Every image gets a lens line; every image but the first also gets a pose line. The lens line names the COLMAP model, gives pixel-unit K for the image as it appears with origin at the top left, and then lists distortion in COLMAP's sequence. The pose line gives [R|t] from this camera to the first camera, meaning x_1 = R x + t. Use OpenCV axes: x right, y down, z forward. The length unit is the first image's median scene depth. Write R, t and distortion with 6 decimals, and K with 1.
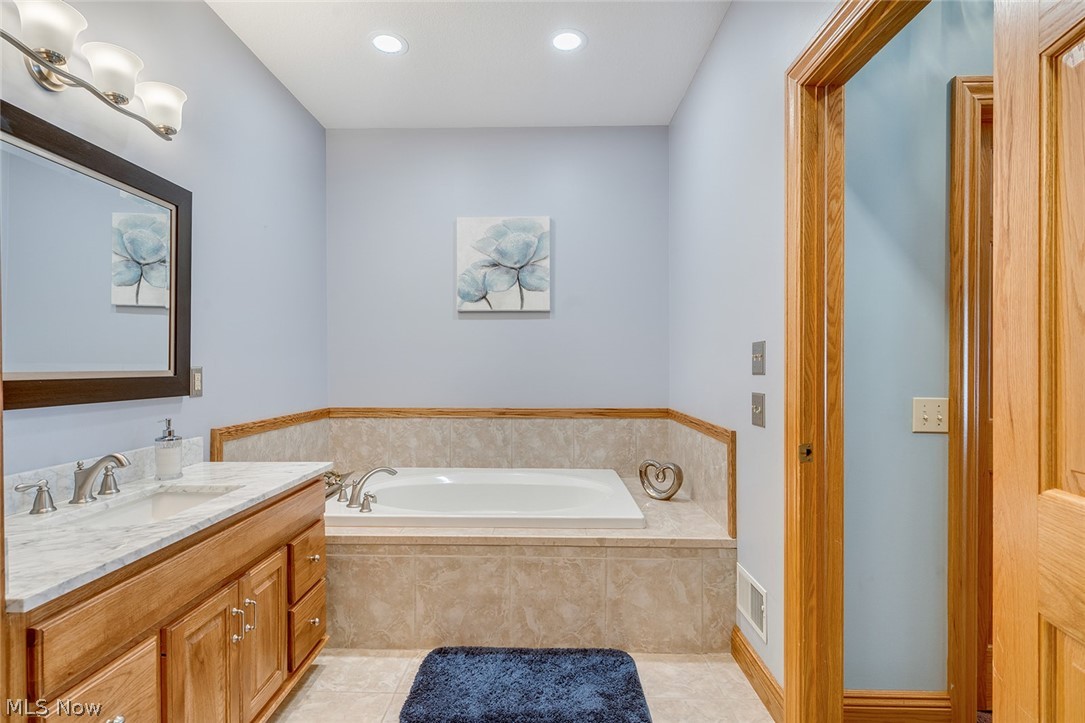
lens RADIAL K [[532.1, 0, 542.5], [0, 532.1, 361.5], [0, 0, 1]] dist [-0.002201, -0.000160]
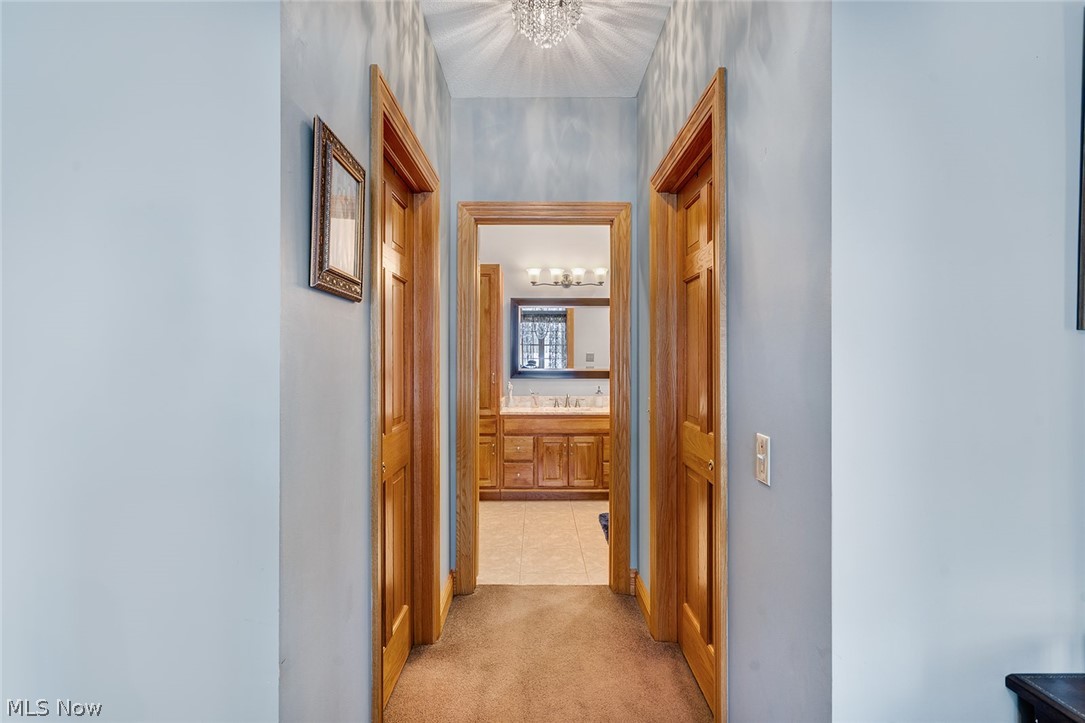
lens RADIAL K [[532.1, 0, 542.5], [0, 532.1, 361.5], [0, 0, 1]] dist [-0.002201, -0.000160]
pose [[0.025610, -0.003681, -0.999665, 2.723554], [0.001929, 0.999992, -0.003632, -0.018651], [0.999670, -0.001835, 0.025617, 0.823987]]
